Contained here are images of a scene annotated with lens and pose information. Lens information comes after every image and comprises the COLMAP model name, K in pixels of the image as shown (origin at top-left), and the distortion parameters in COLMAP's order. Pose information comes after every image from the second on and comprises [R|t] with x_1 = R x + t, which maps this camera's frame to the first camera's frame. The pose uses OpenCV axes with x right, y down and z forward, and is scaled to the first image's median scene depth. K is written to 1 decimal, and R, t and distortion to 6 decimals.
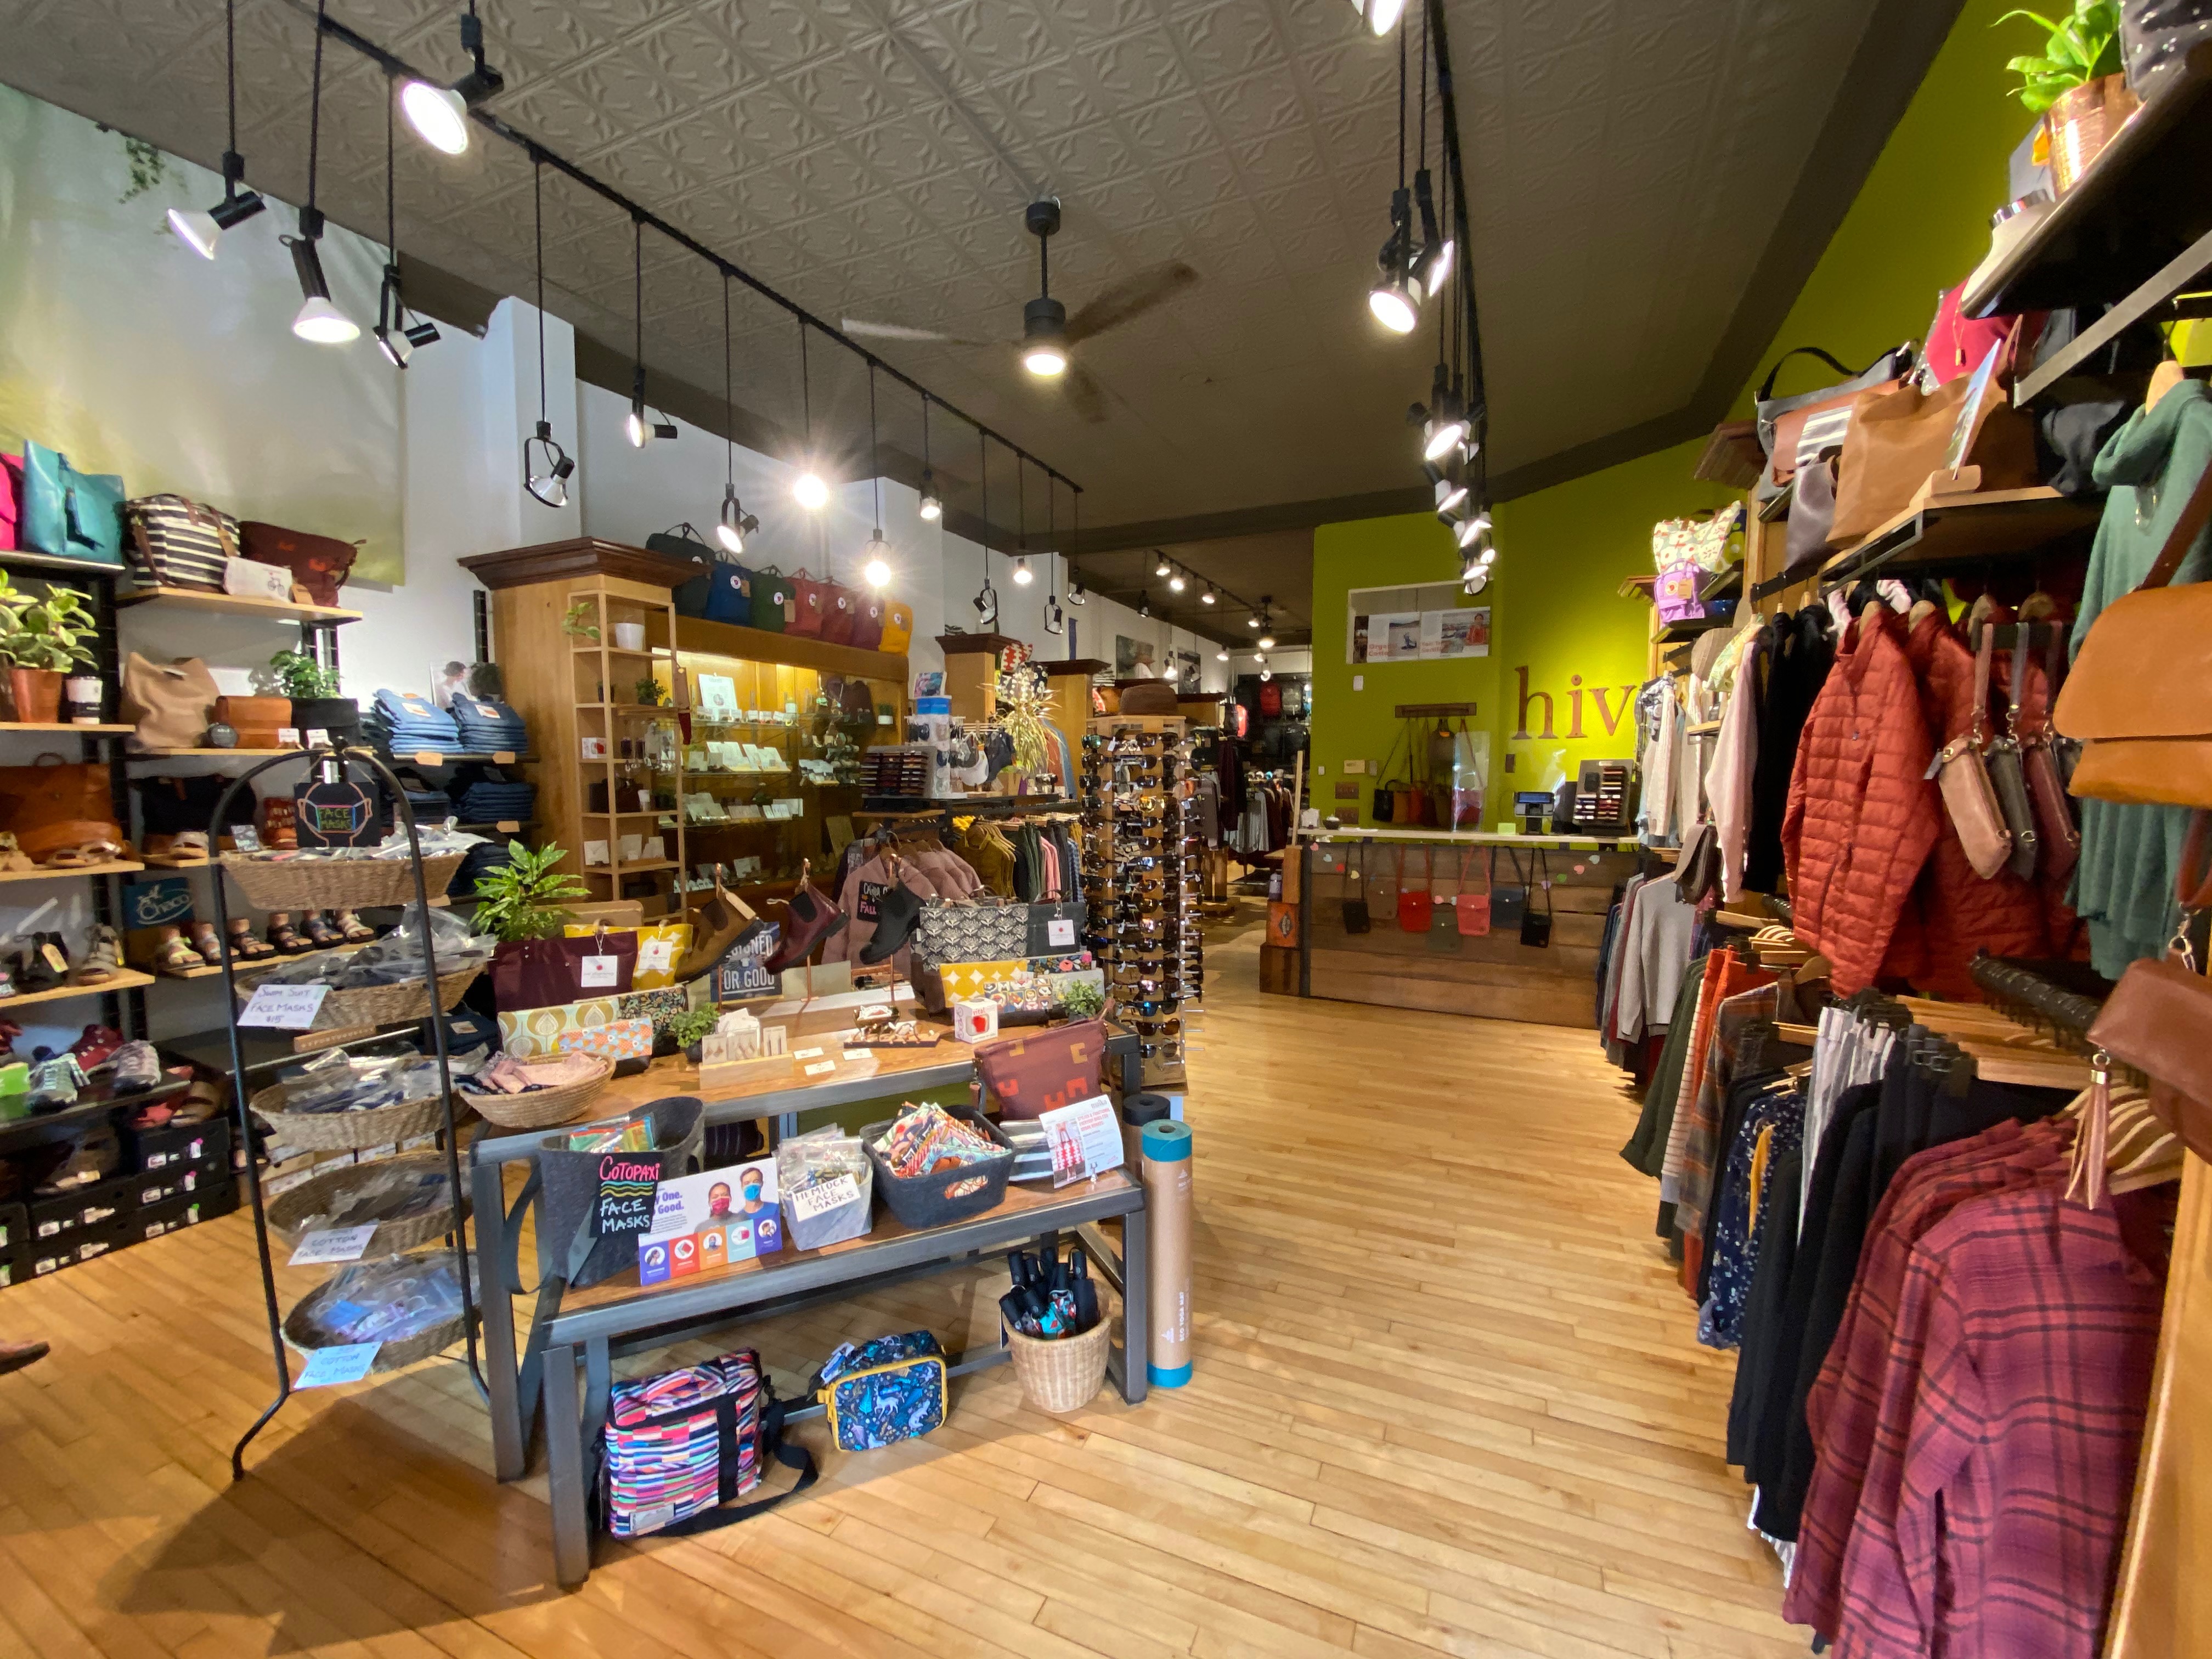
lens RADIAL K [[892.1, 0, 1104.9], [0, 892.1, 843.3], [0, 0, 1]] dist [-0.000886, -0.000067]
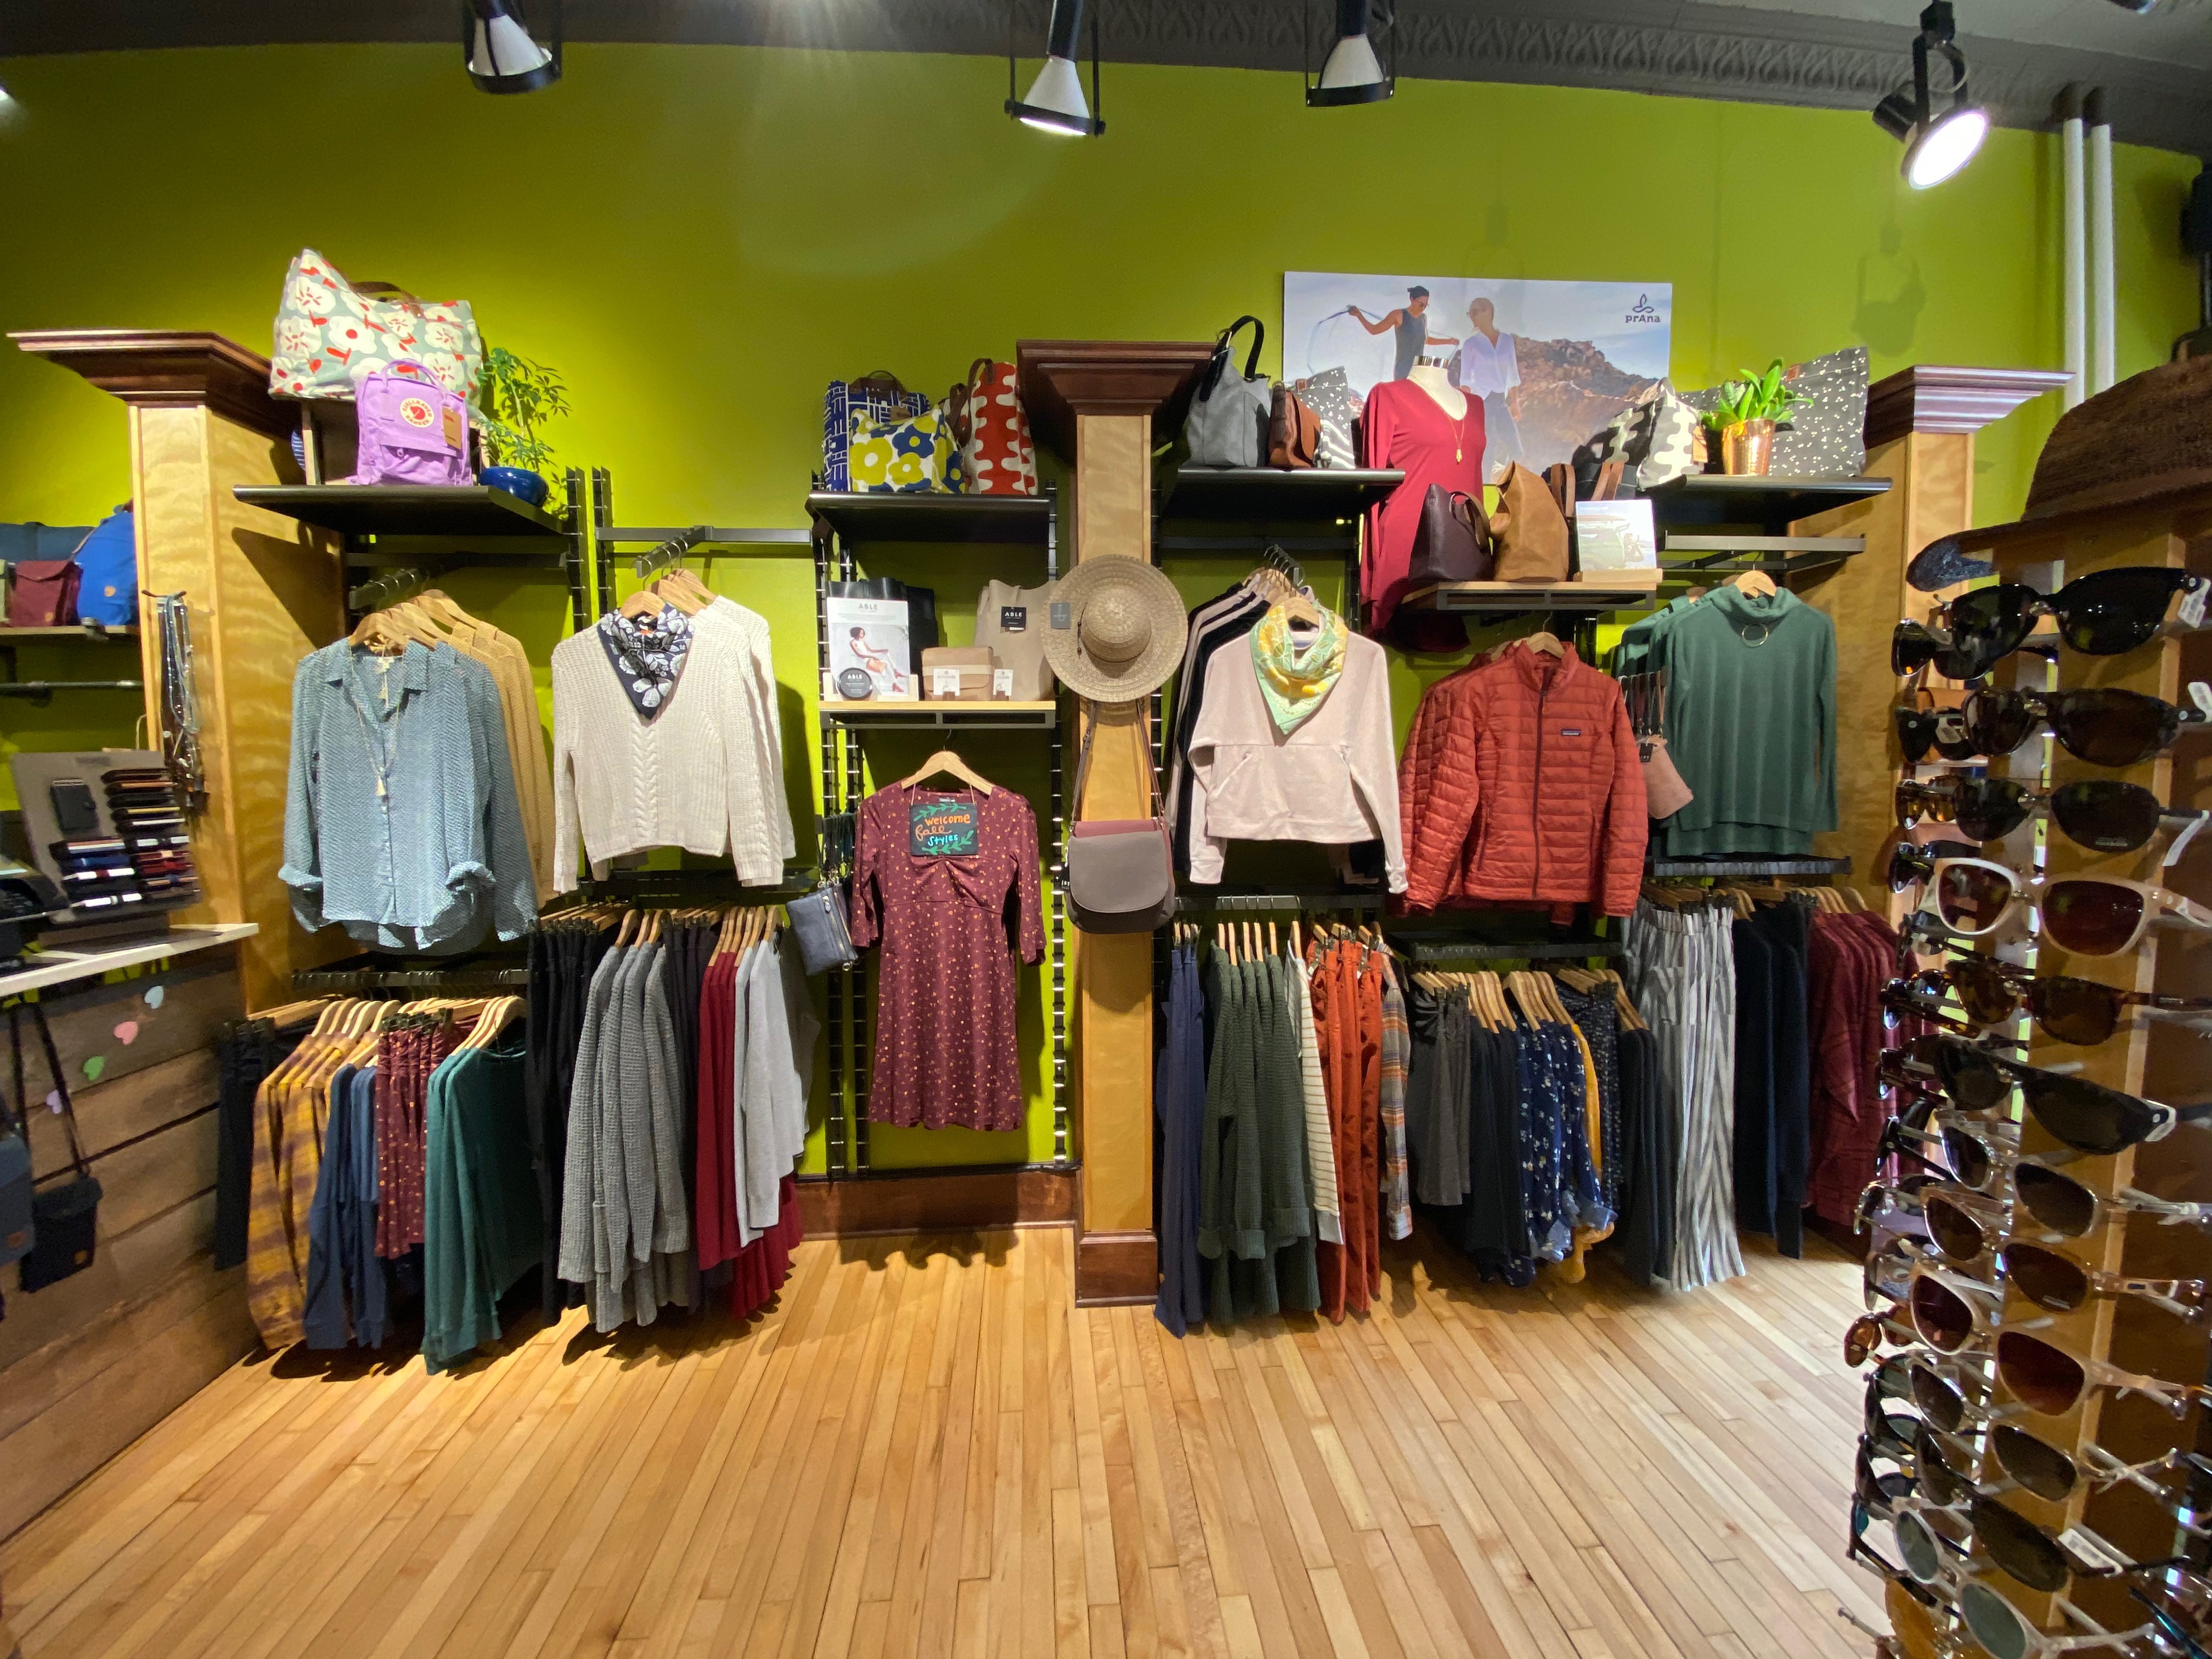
lens RADIAL K [[892.1, 0, 1094.3], [0, 892.1, 829.4], [0, 0, 1]] dist [-0.000886, -0.000067]
pose [[-0.468253, -0.066209, 0.881110, -0.010143], [0.079075, 0.990048, 0.116418, -0.071734], [-0.880049, 0.124186, -0.458357, 0.795334]]
